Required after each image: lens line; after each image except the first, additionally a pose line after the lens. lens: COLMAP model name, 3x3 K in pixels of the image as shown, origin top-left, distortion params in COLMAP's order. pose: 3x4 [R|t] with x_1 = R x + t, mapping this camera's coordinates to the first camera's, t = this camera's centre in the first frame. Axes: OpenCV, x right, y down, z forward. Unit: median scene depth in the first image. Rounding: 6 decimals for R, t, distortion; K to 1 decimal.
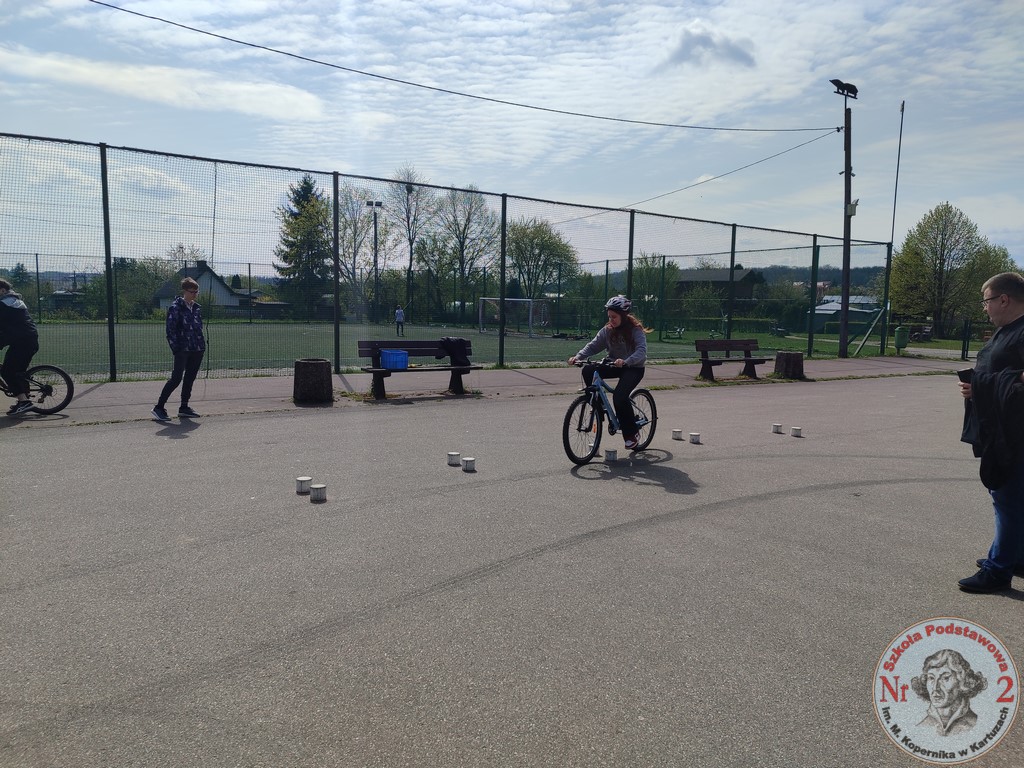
lens RADIAL K [[731.4, 0, 508.4], [0, 731.4, 385.4], [0, 0, 1]] dist [0.044300, -0.044839]
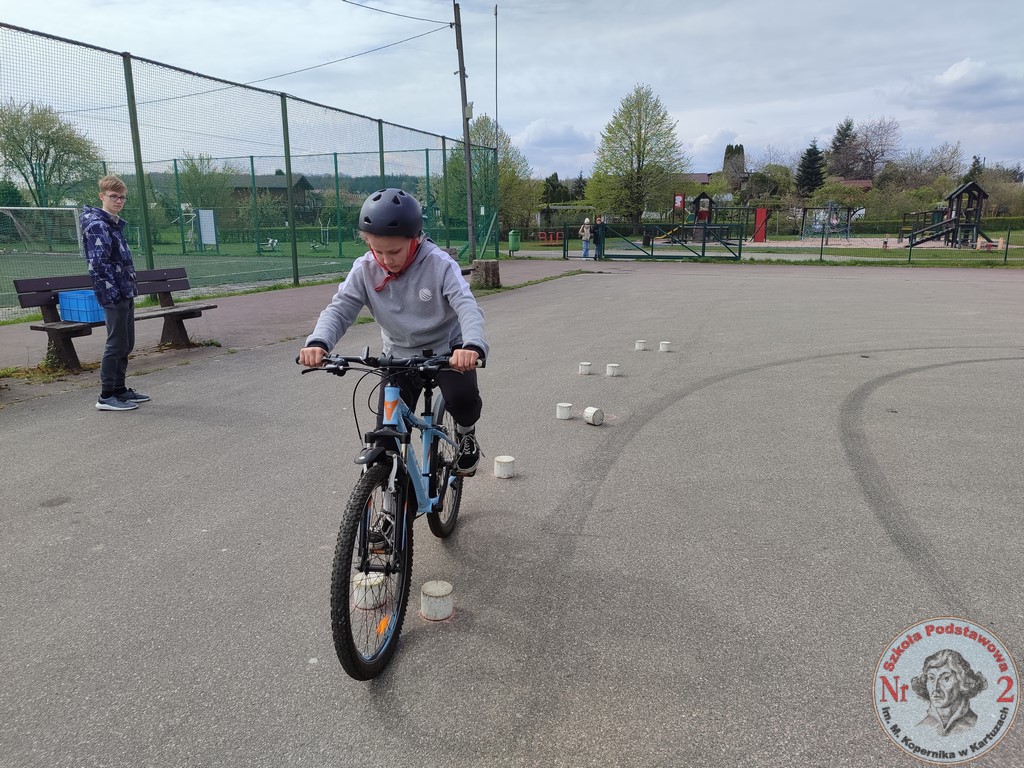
lens RADIAL K [[732.8, 0, 512.0], [0, 732.8, 384.0], [0, 0, 1]] dist [0.032178, -0.024154]
pose [[0.807824, -0.151657, 0.569579, -0.048655], [0.083063, 0.985980, 0.144722, -0.006596], [-0.583541, -0.069599, 0.809095, 0.059406]]
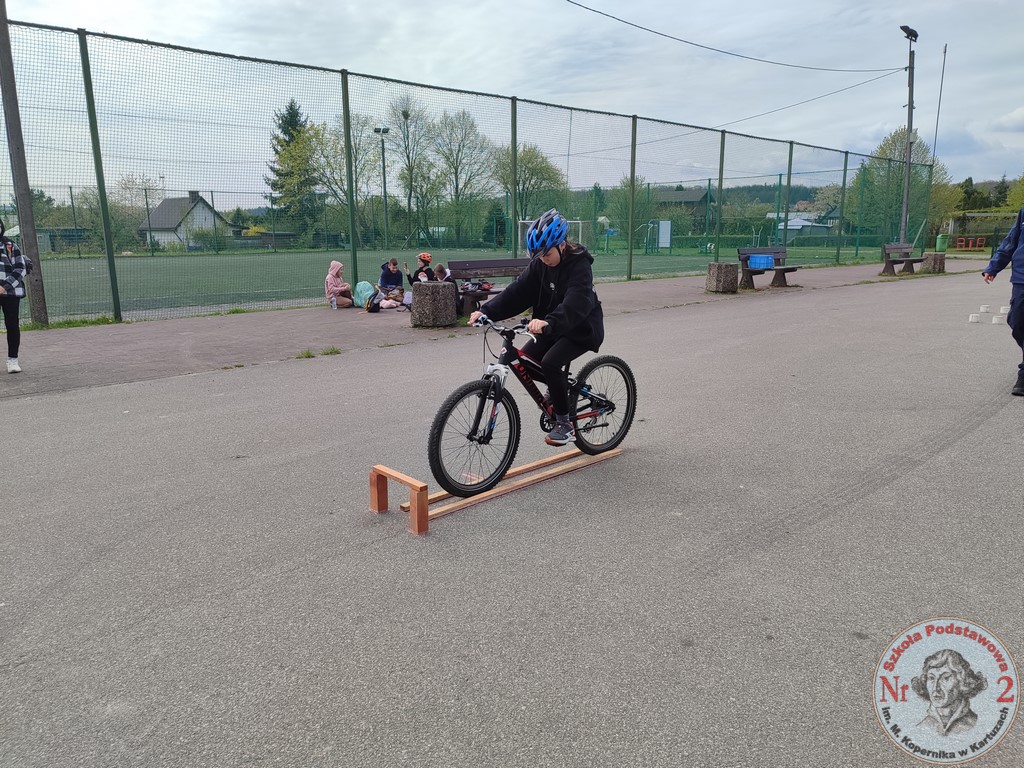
lens RADIAL K [[736.0, 0, 511.2], [0, 736.0, 379.9], [0, 0, 1]] dist [0.018320, -0.002692]
pose [[0.987550, -0.056628, 0.146759, -0.170911], [0.043040, 0.994626, 0.094163, 0.006816], [-0.151303, -0.086675, 0.984680, -0.059357]]
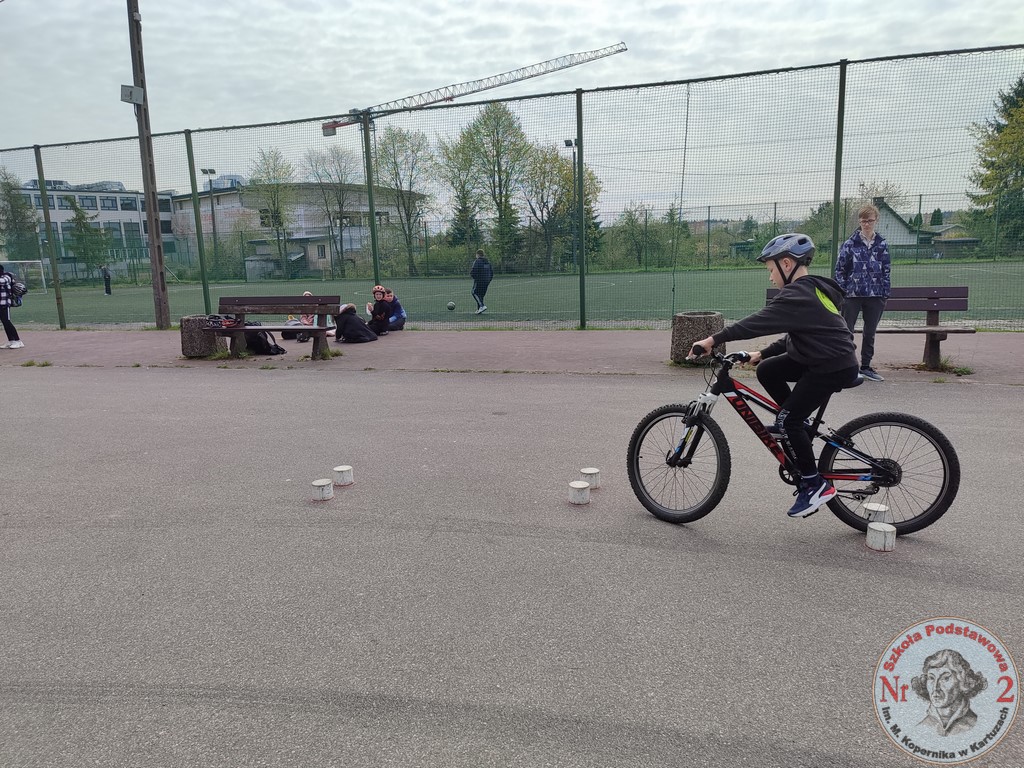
lens RADIAL K [[731.4, 0, 508.4], [0, 731.4, 385.4], [0, 0, 1]] dist [0.044300, -0.044839]
pose [[0.615195, 0.102017, -0.781746, 0.047278], [-0.042450, 0.994440, 0.096366, -0.005048], [0.787231, -0.026099, 0.616106, 0.069048]]
